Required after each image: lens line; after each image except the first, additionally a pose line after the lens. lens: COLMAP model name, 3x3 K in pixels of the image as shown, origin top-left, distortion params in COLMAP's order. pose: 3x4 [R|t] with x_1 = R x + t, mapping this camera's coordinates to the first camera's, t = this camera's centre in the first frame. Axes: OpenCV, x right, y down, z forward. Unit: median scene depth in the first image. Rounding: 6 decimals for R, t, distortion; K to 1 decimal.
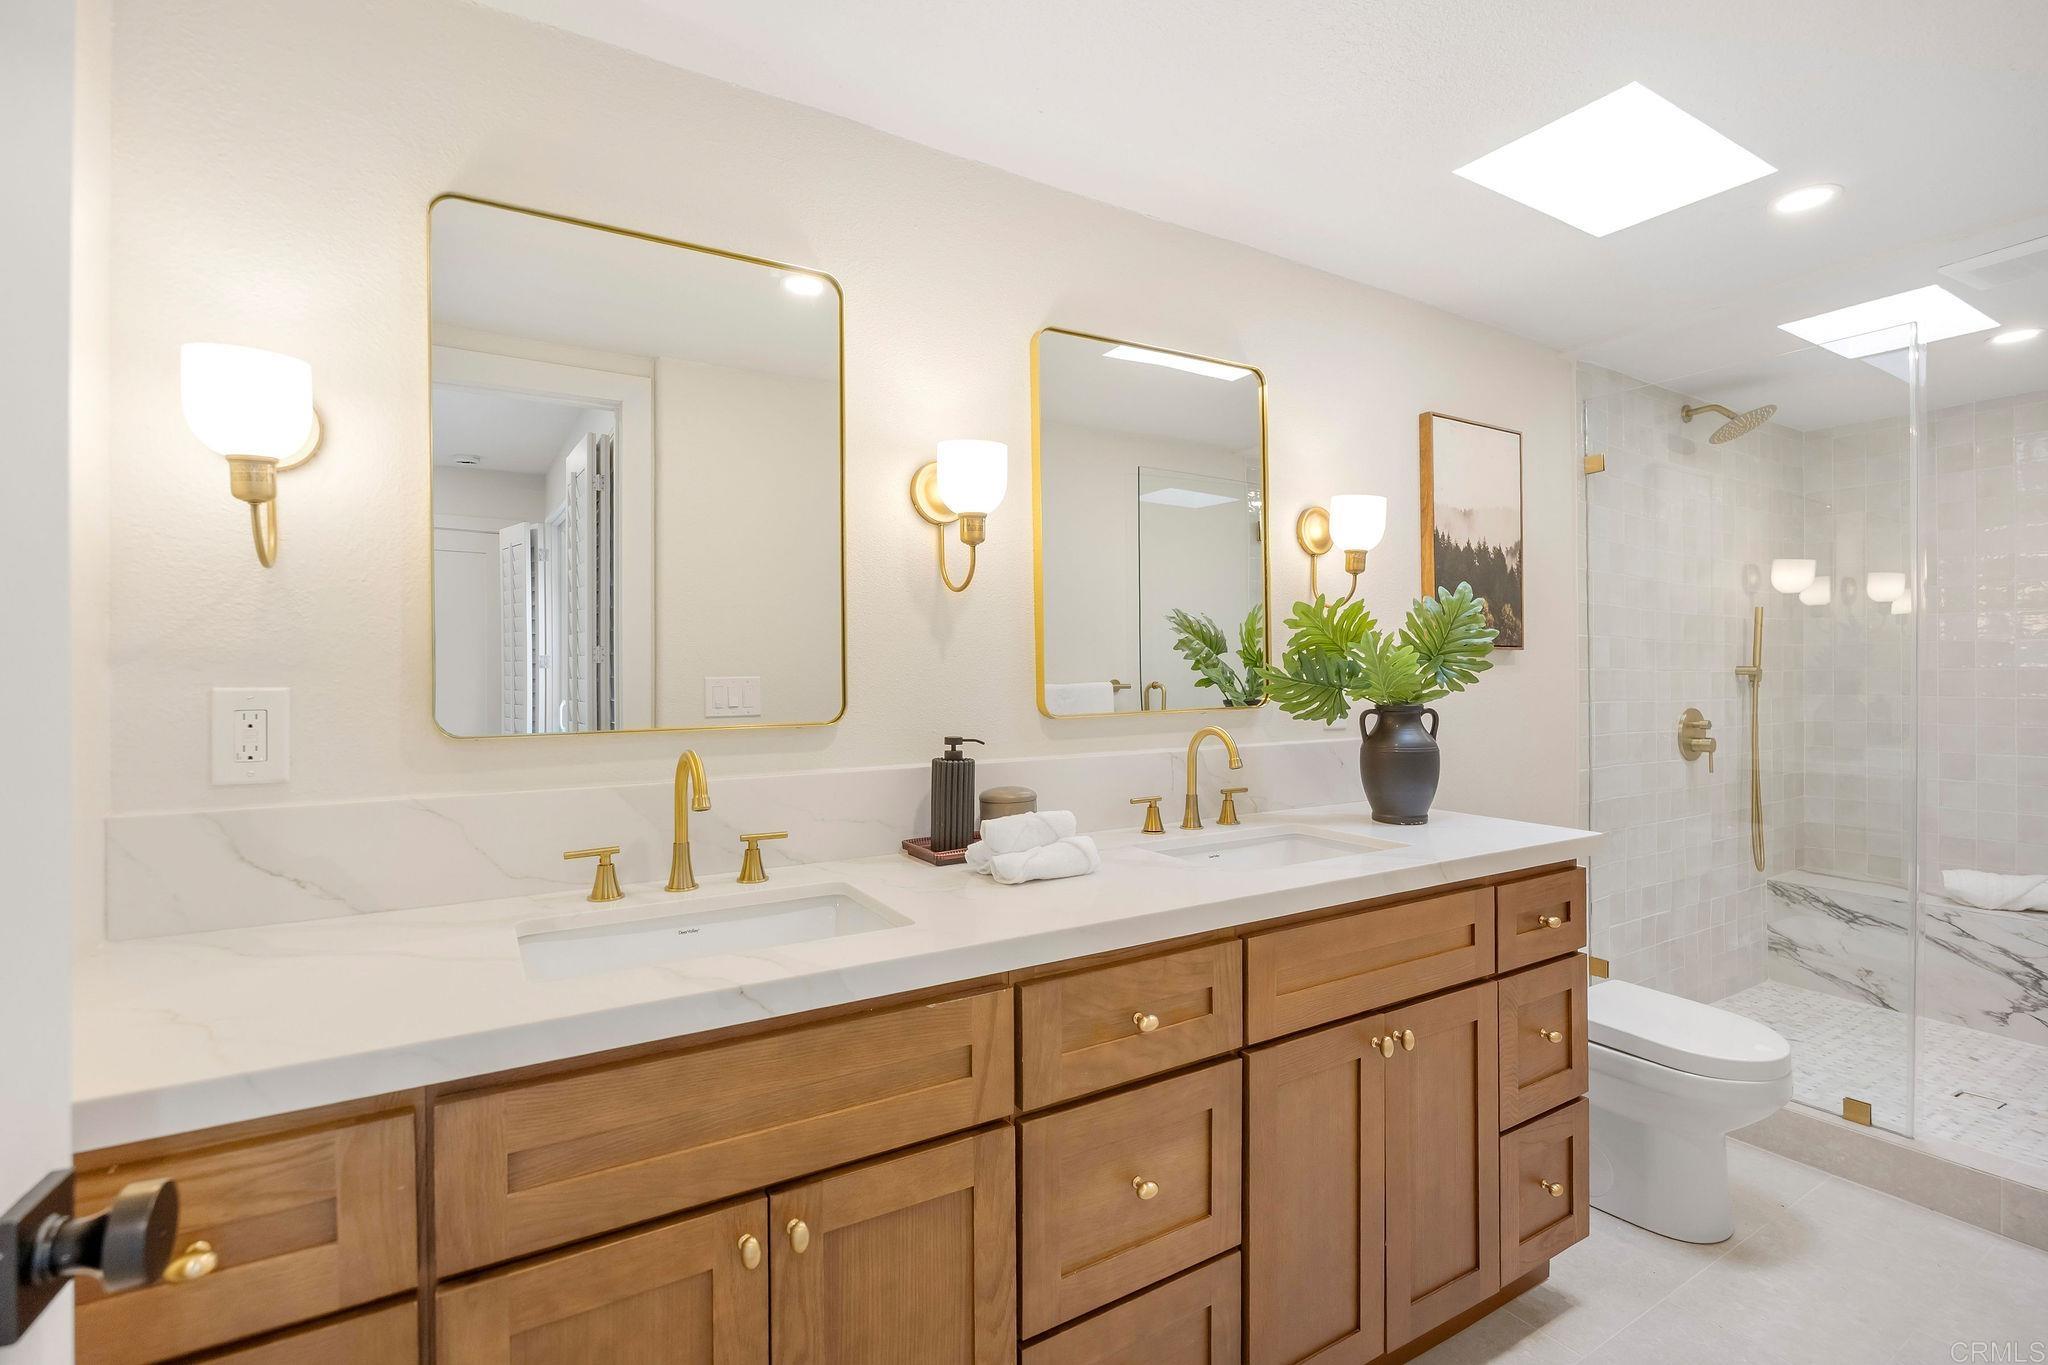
lens RADIAL K [[941.0, 0, 1024.0], [0, 941.0, 682.5], [0, 0, 1]] dist [-0.000335, -0.000151]
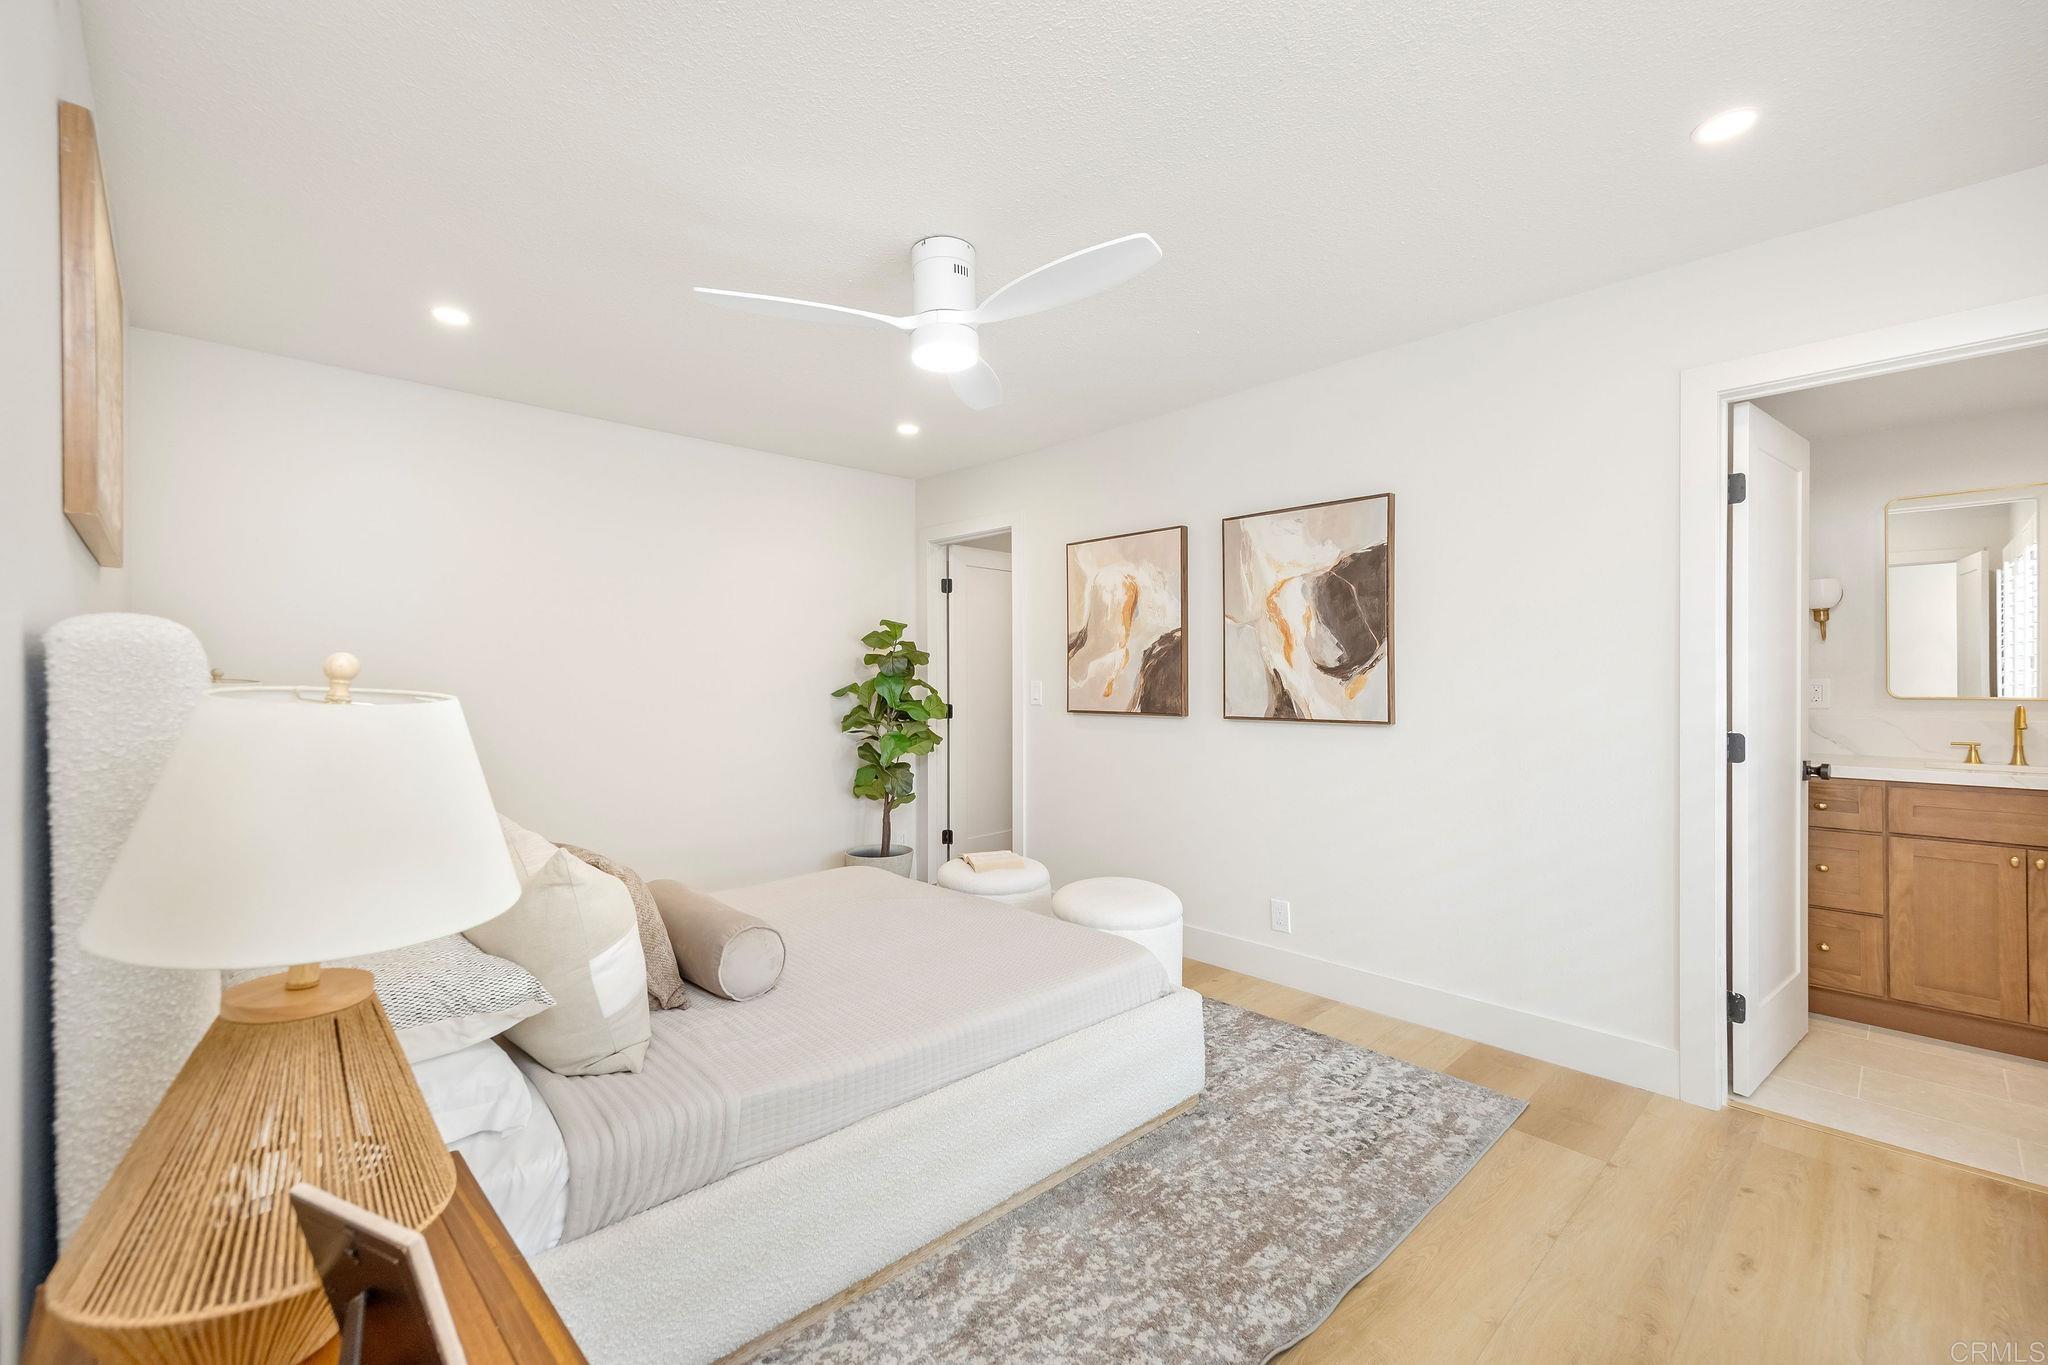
lens RADIAL K [[859.6, 0, 1024.0], [0, 859.6, 682.5], [0, 0, 1]] dist [0.032308, -0.000086]
pose [[0.217140, 0.005485, -0.976125, 1.451917], [-0.004878, 0.999978, 0.004534, 0.005931], [0.976128, 0.003777, 0.217162, -2.200343]]
